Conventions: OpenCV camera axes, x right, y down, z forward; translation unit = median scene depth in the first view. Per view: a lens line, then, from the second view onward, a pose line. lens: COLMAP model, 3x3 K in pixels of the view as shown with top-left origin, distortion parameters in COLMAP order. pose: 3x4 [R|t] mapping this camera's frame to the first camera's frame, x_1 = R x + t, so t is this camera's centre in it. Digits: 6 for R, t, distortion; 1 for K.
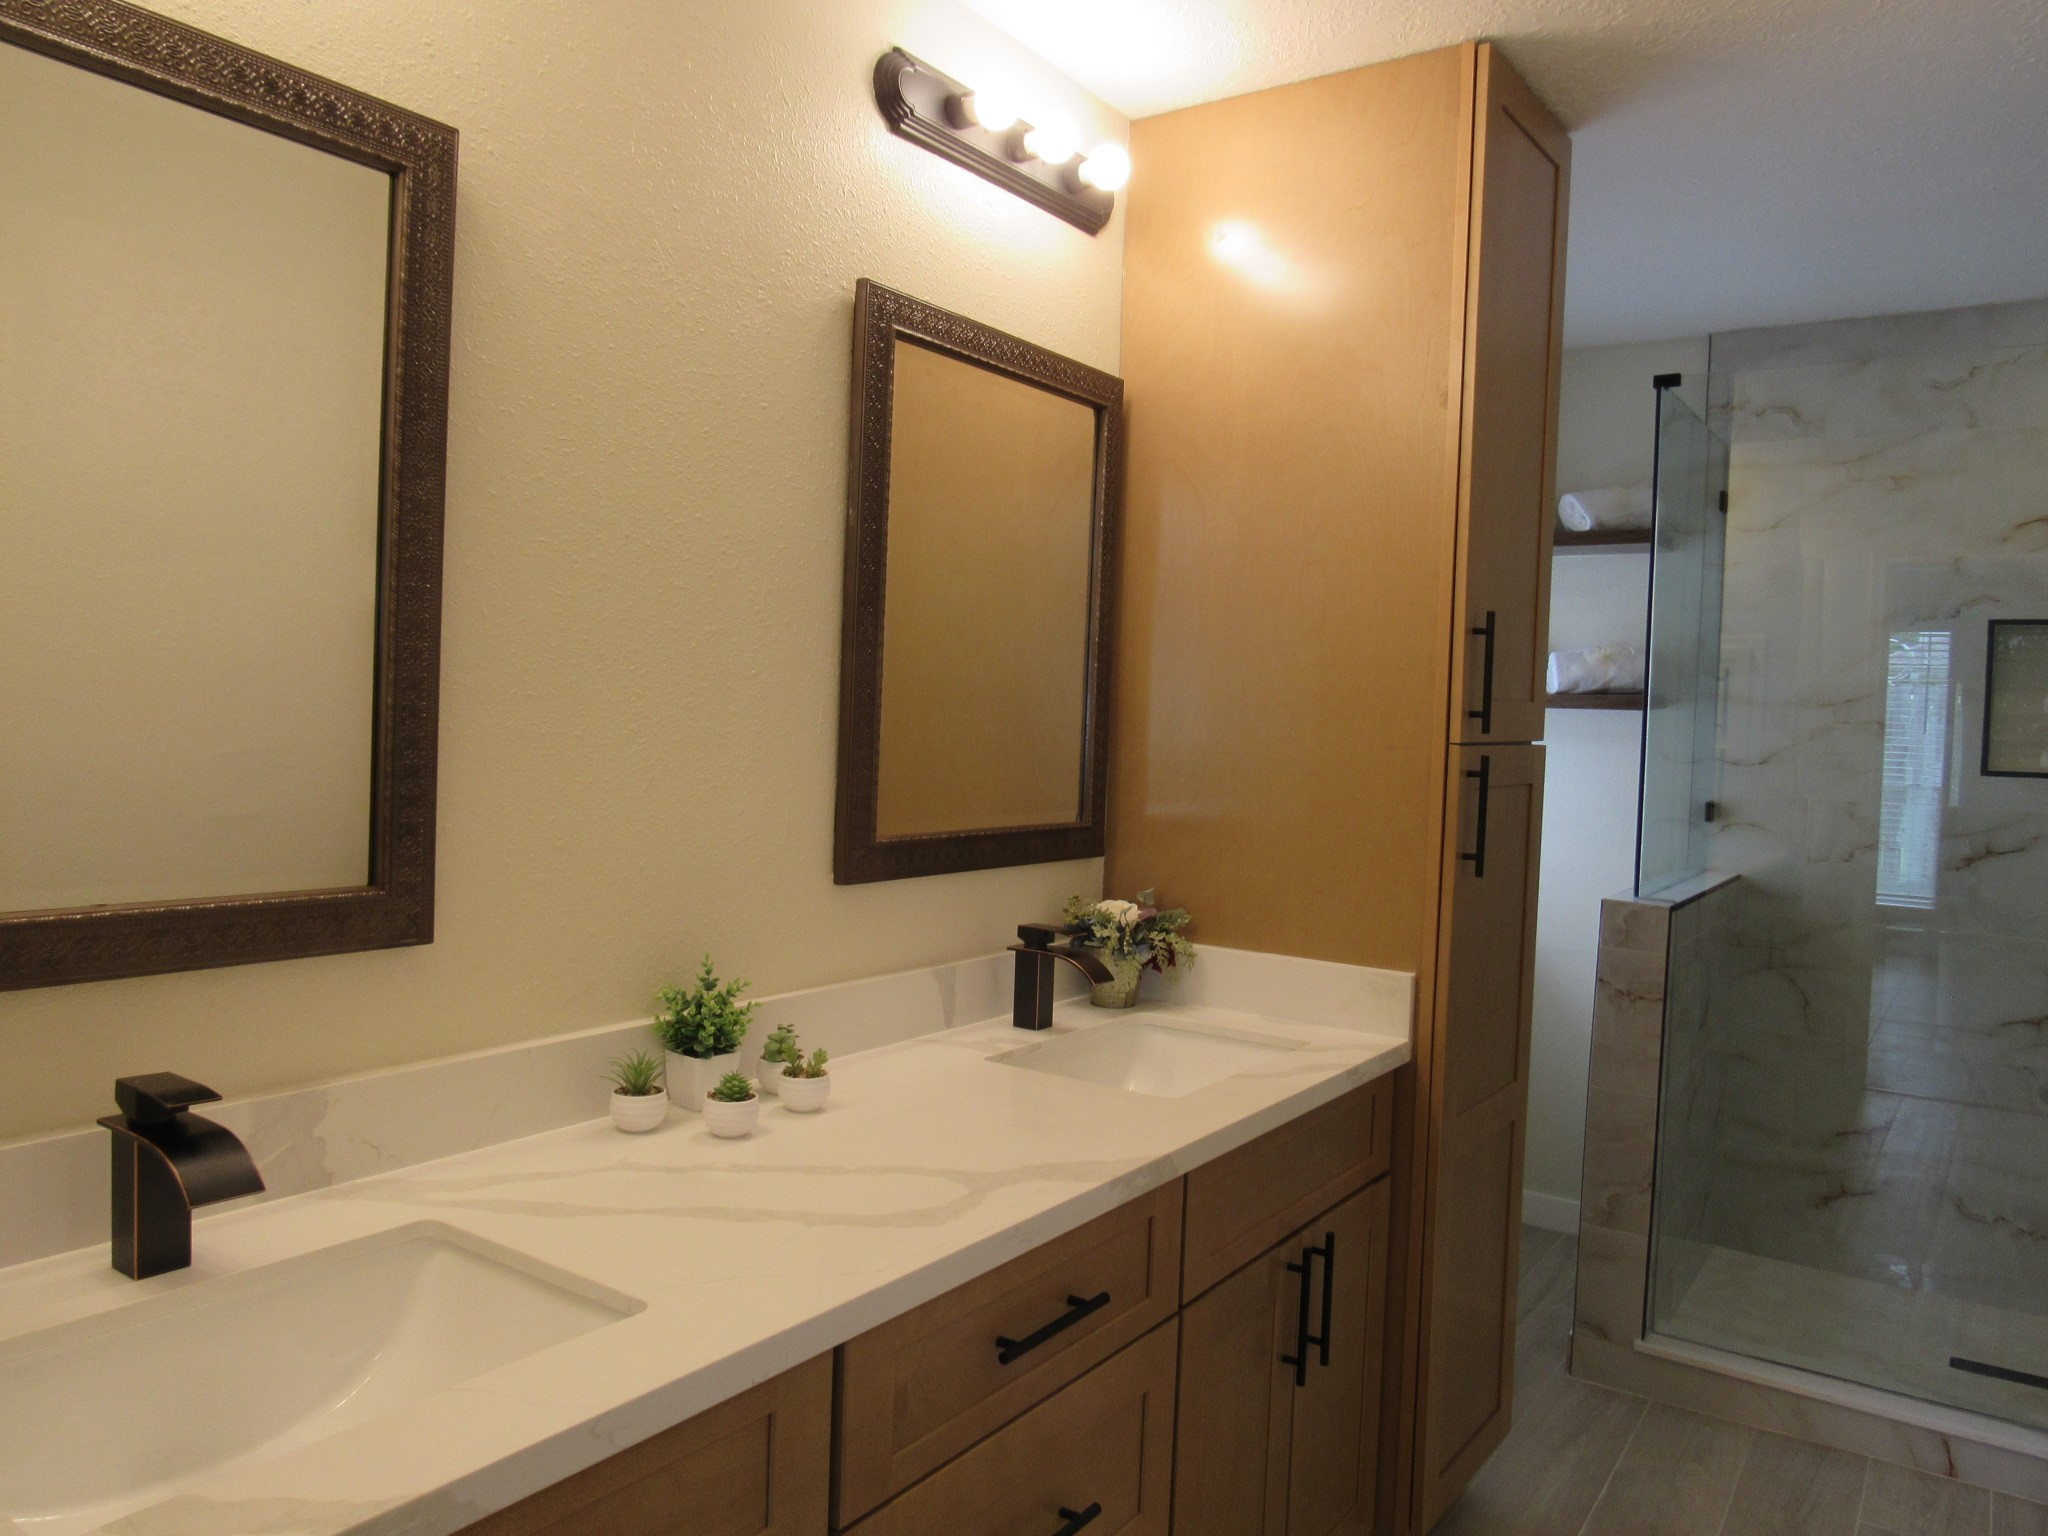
lens RADIAL K [[1463.7, 0, 1025.0], [0, 1463.7, 764.0], [0, 0, 1]] dist [-0.030874, 0.010314]
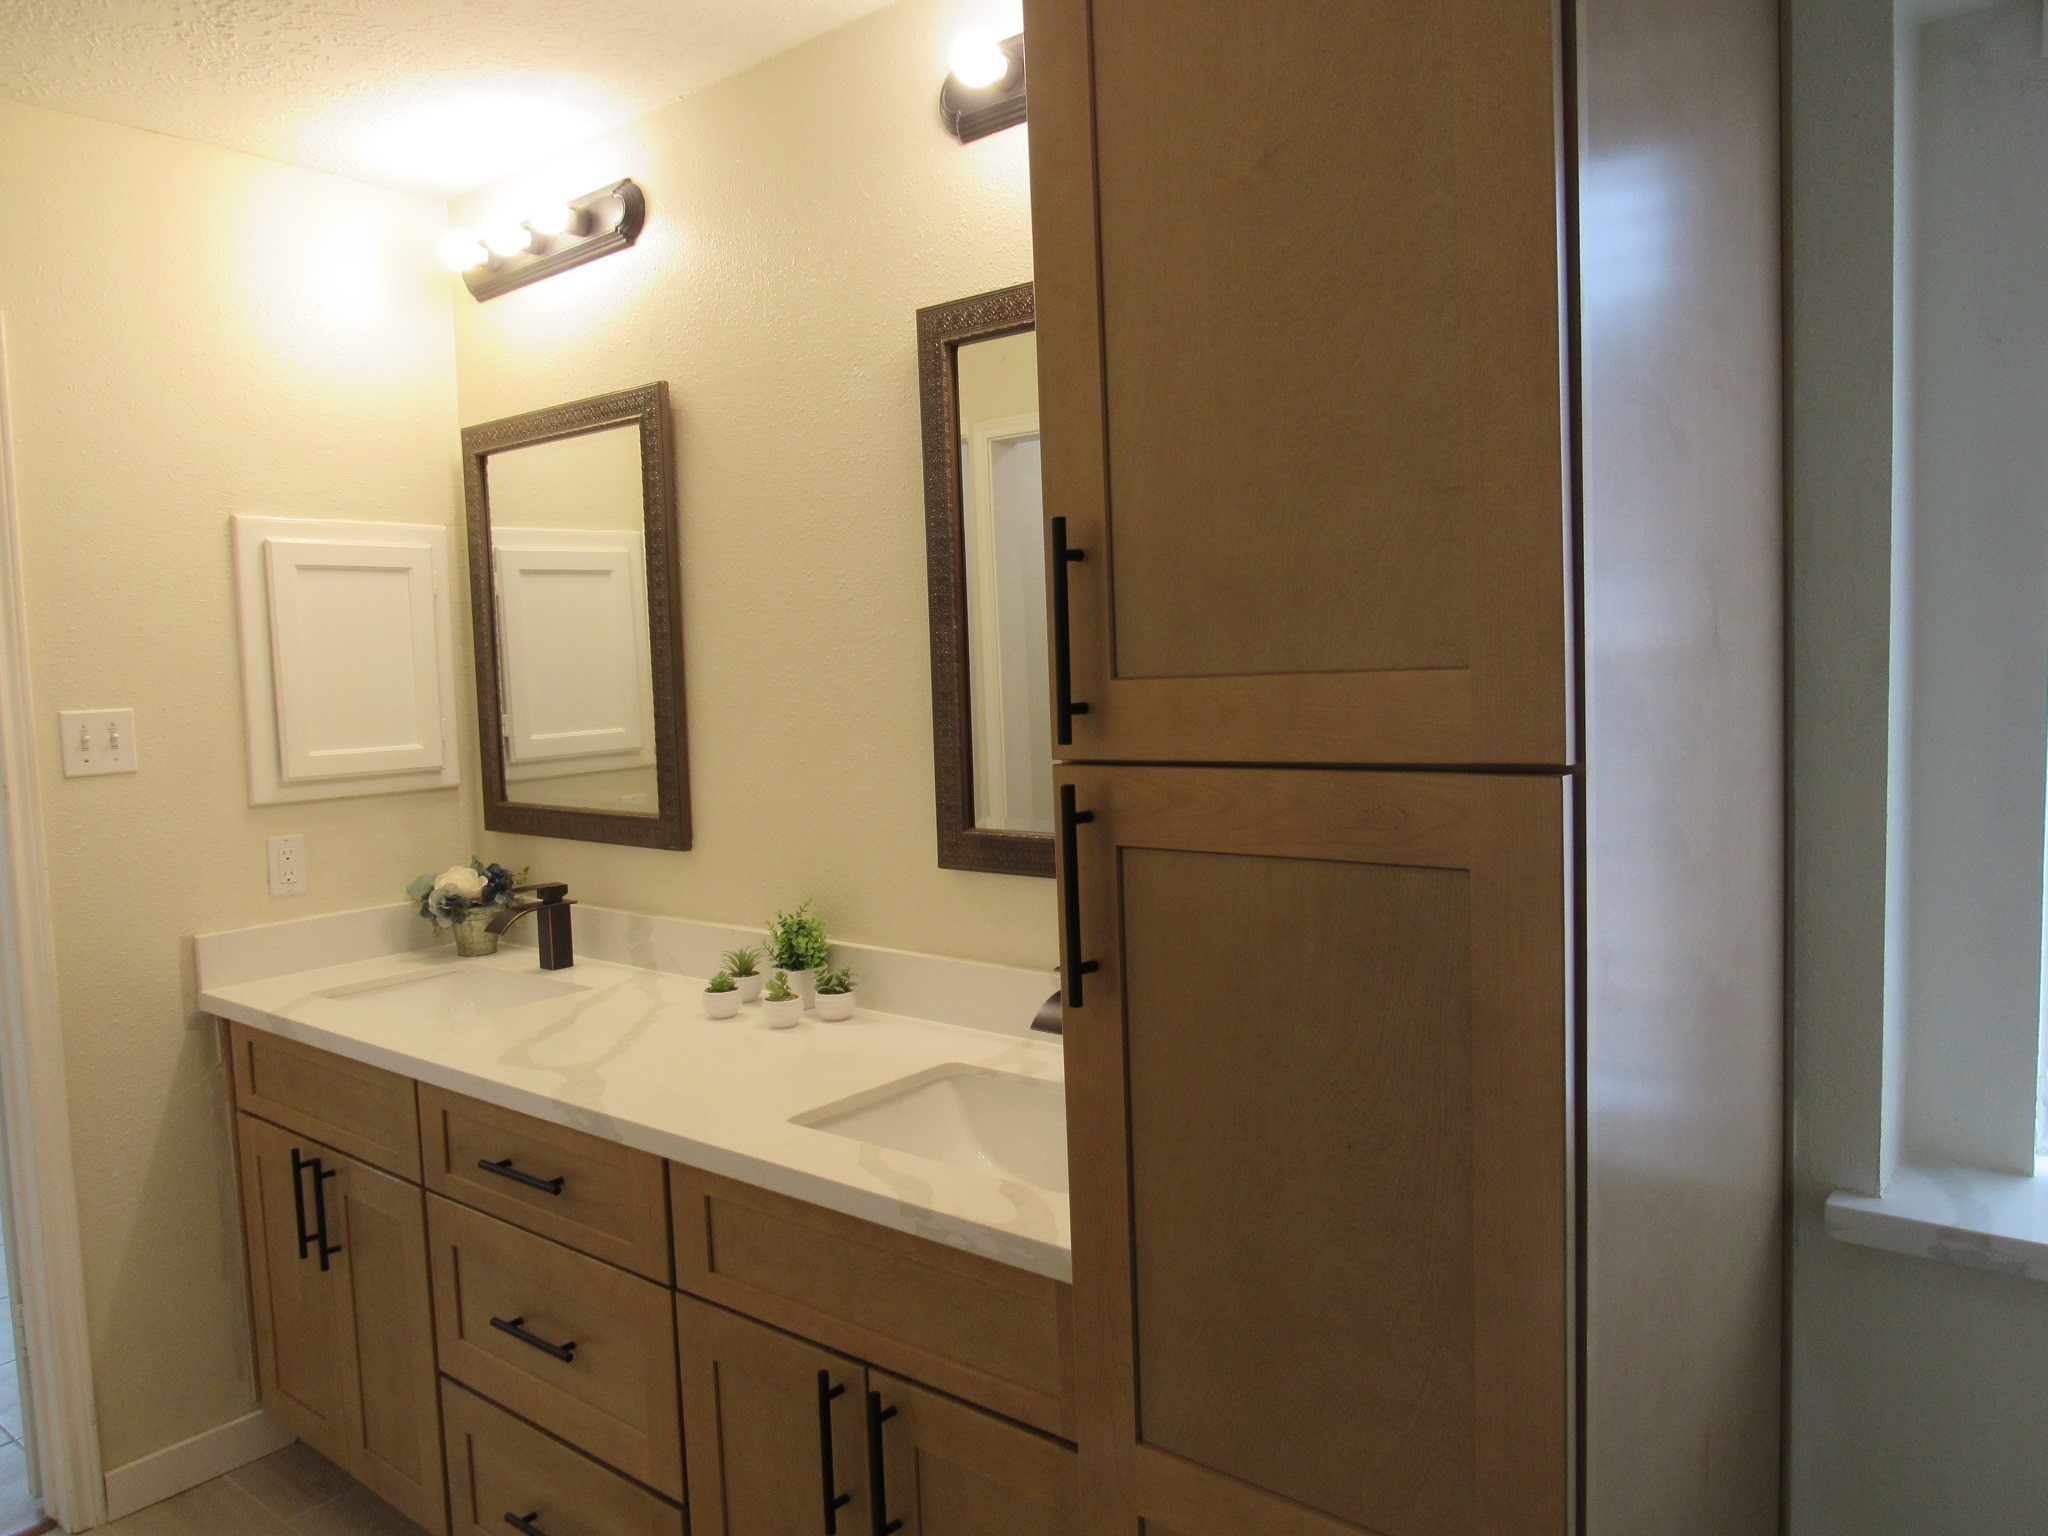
lens RADIAL K [[1463.7, 0, 1016.7], [0, 1463.7, 761.2], [0, 0, 1]] dist [-0.030874, 0.010314]
pose [[-0.094399, 0.037789, -0.994817, 0.771363], [0.001539, 0.999284, 0.037813, -0.030821], [0.995533, 0.002038, -0.094390, 0.932370]]
